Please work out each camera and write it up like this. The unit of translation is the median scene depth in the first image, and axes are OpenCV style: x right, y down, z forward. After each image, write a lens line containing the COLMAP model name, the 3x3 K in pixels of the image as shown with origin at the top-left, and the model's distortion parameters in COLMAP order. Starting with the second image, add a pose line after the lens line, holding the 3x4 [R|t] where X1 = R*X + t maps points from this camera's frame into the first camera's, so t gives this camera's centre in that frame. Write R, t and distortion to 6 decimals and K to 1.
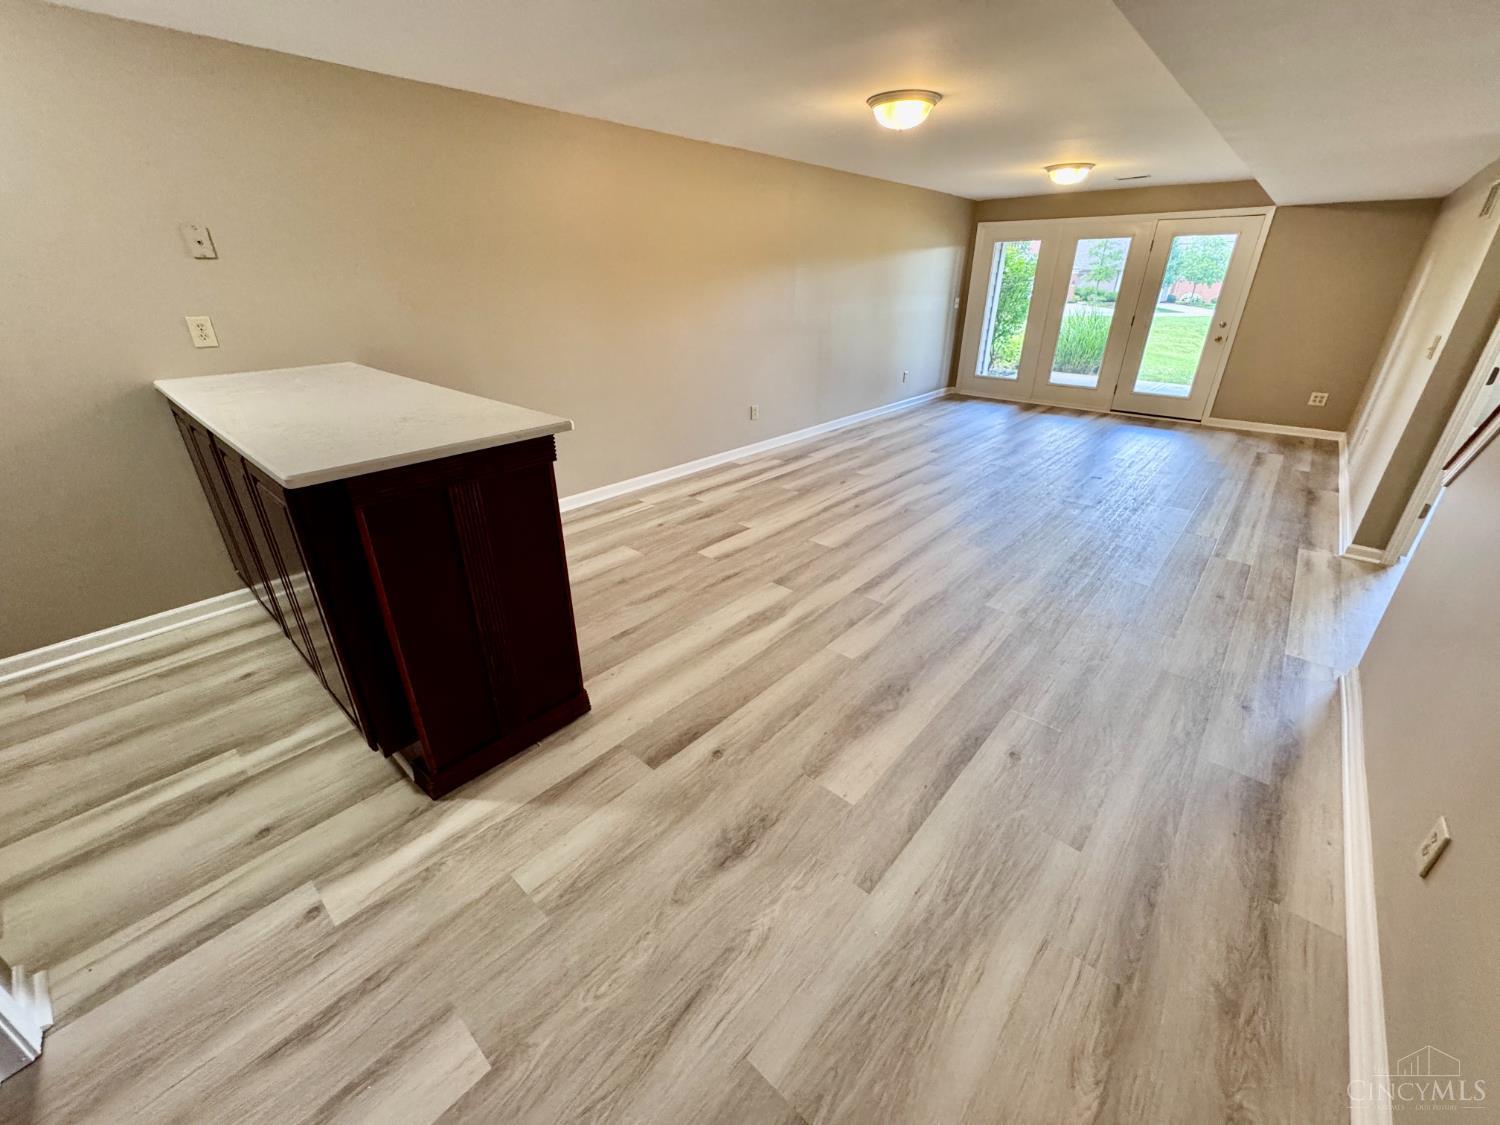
lens RADIAL K [[602.2, 0, 750.6], [0, 602.2, 555.7], [0, 0, 1]] dist [-0.002593, -0.000215]
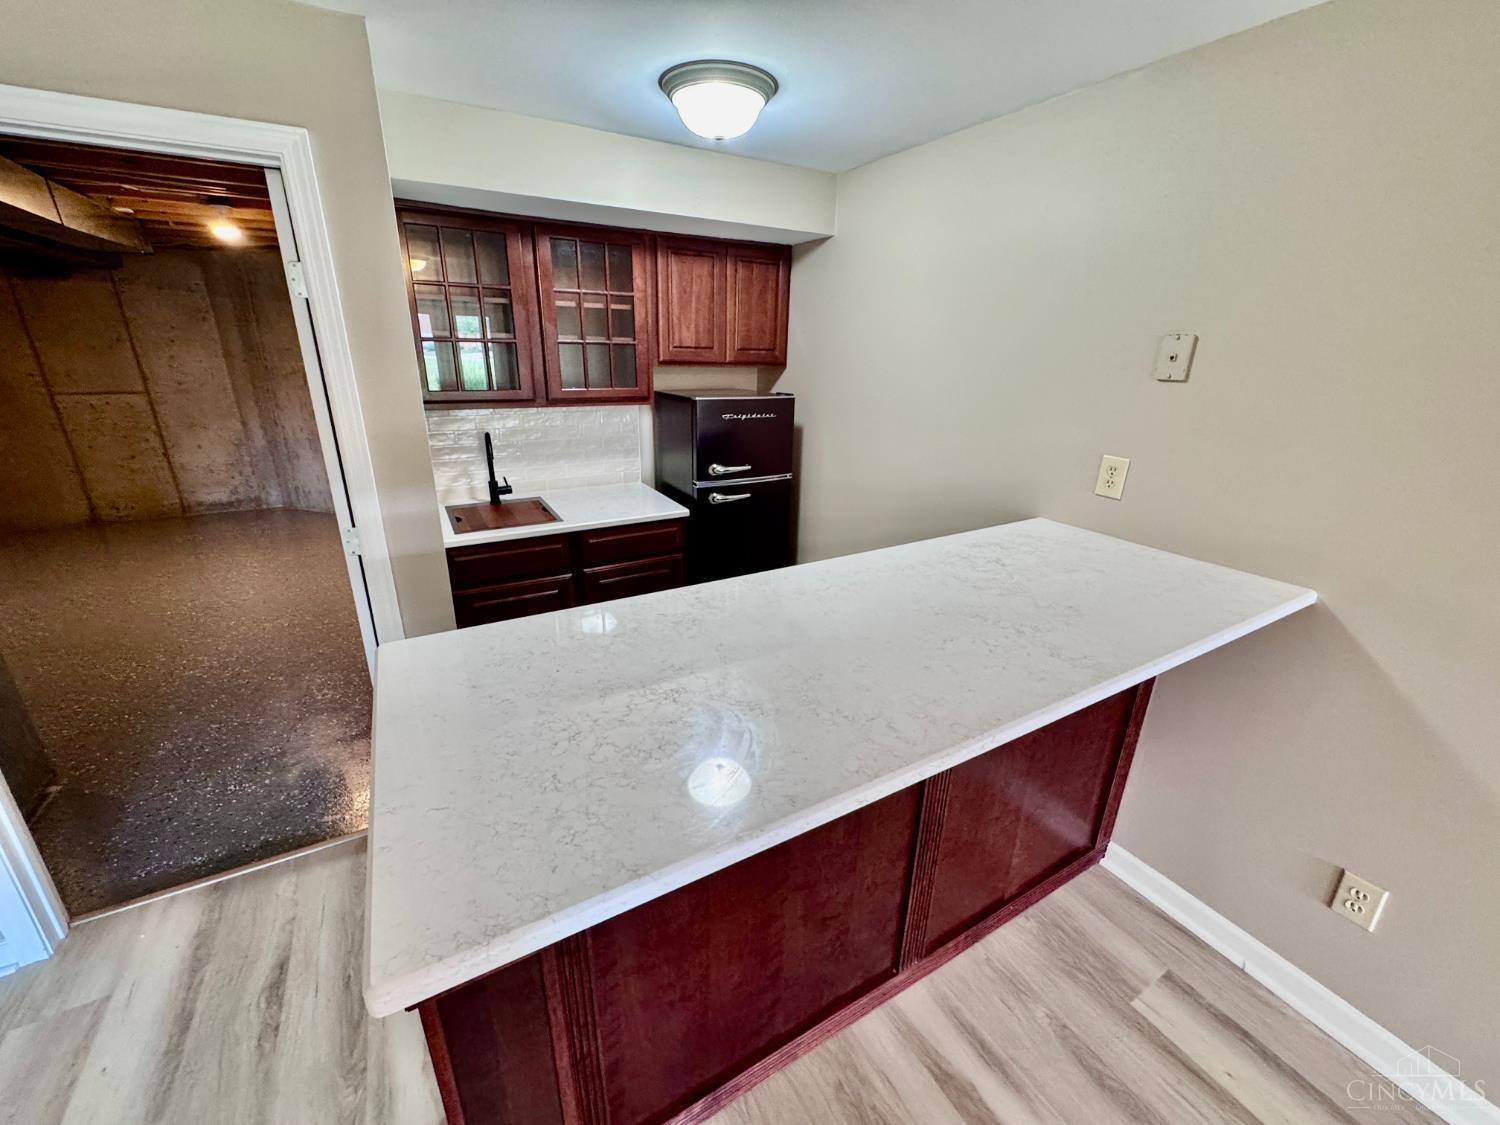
lens RADIAL K [[602.2, 0, 750.6], [0, 602.2, 555.7], [0, 0, 1]] dist [-0.002593, -0.000215]
pose [[-0.321318, 0.306186, -0.896105, -0.122789], [-0.423578, 0.799873, 0.425188, -0.432499], [0.846957, 0.516191, -0.127320, 0.803639]]
